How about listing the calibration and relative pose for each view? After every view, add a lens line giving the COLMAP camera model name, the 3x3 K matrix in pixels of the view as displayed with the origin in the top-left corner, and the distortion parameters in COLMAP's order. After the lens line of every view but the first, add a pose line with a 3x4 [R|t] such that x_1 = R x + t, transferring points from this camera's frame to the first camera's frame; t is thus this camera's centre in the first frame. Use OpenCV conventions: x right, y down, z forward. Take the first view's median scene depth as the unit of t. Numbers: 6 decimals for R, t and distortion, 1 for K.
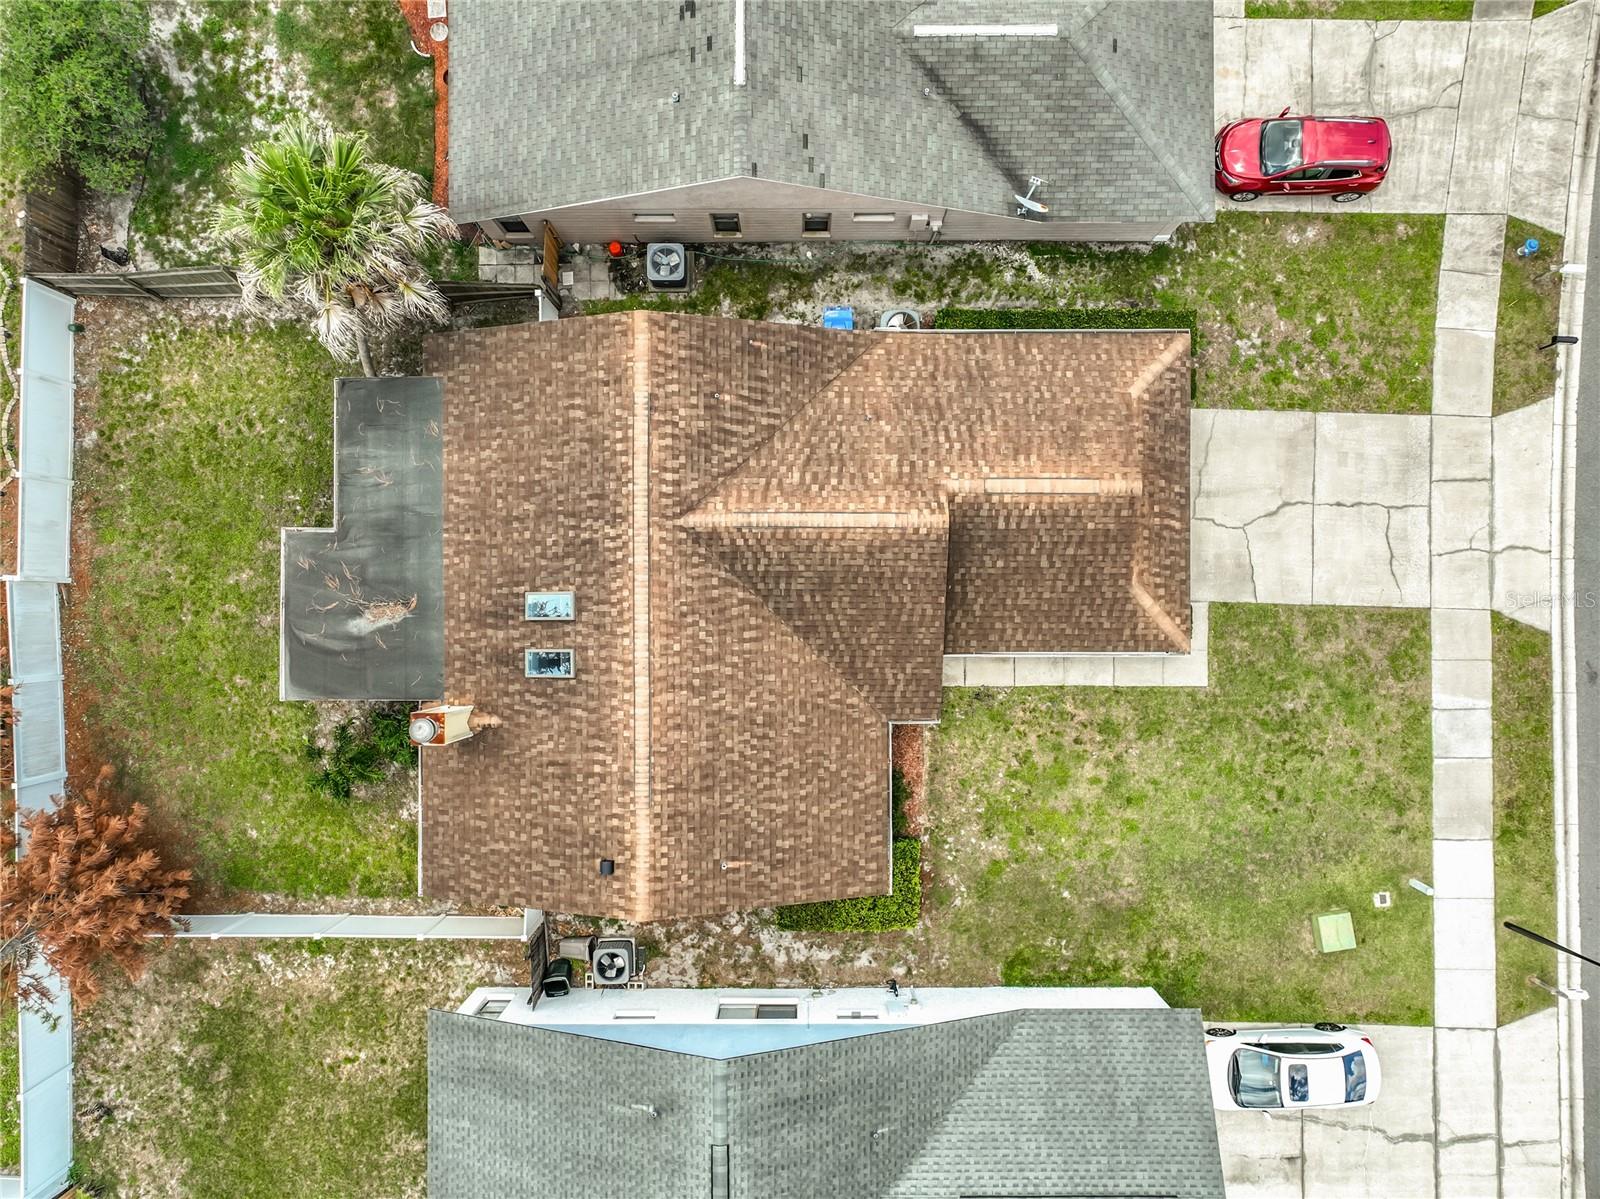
lens RADIAL K [[1100.0, 0, 809.3], [0, 1100.0, 595.6], [0, 0, 1]] dist [0.010404, 0.006591]
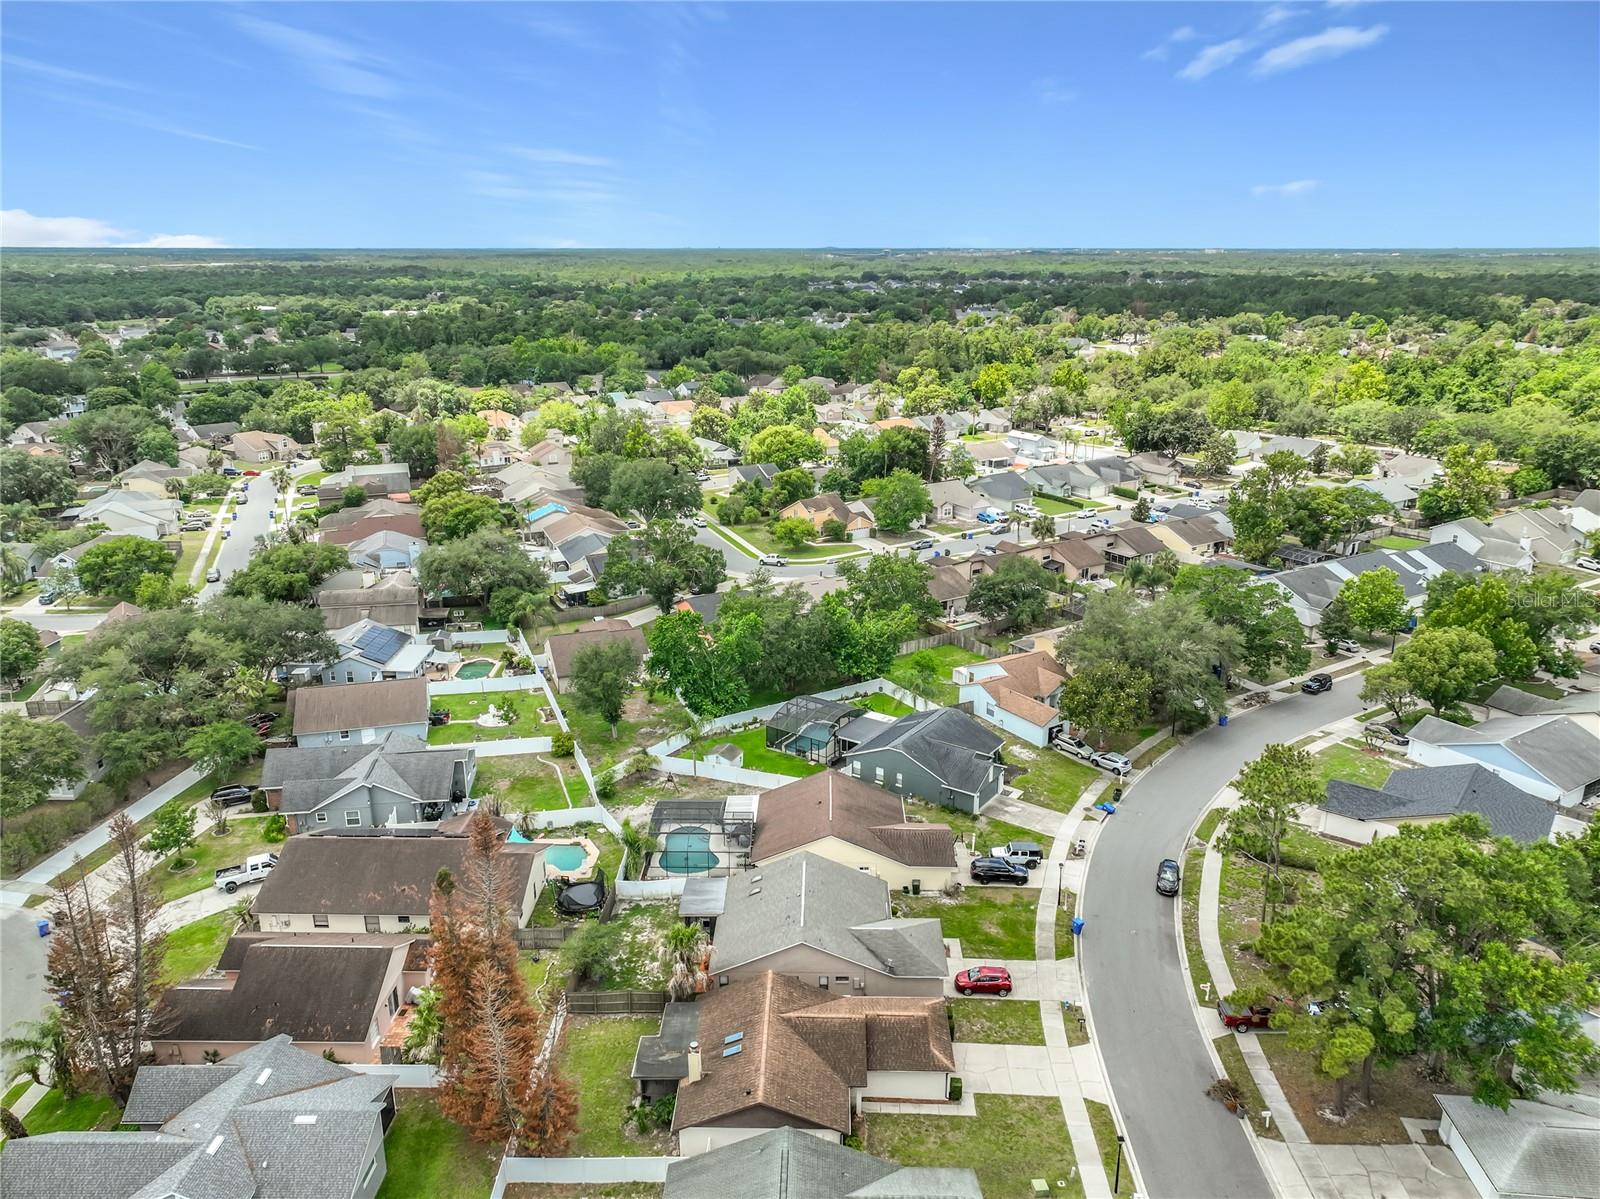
lens RADIAL K [[1100.0, 0, 803.0], [0, 1100.0, 599.4], [0, 0, 1]] dist [0.010404, 0.006591]
pose [[0.999675, 0.003718, -0.025235, 0.021299], [-0.025171, 0.304111, -0.952304, 2.156810], [0.004134, 0.952629, 0.304106, -0.911851]]
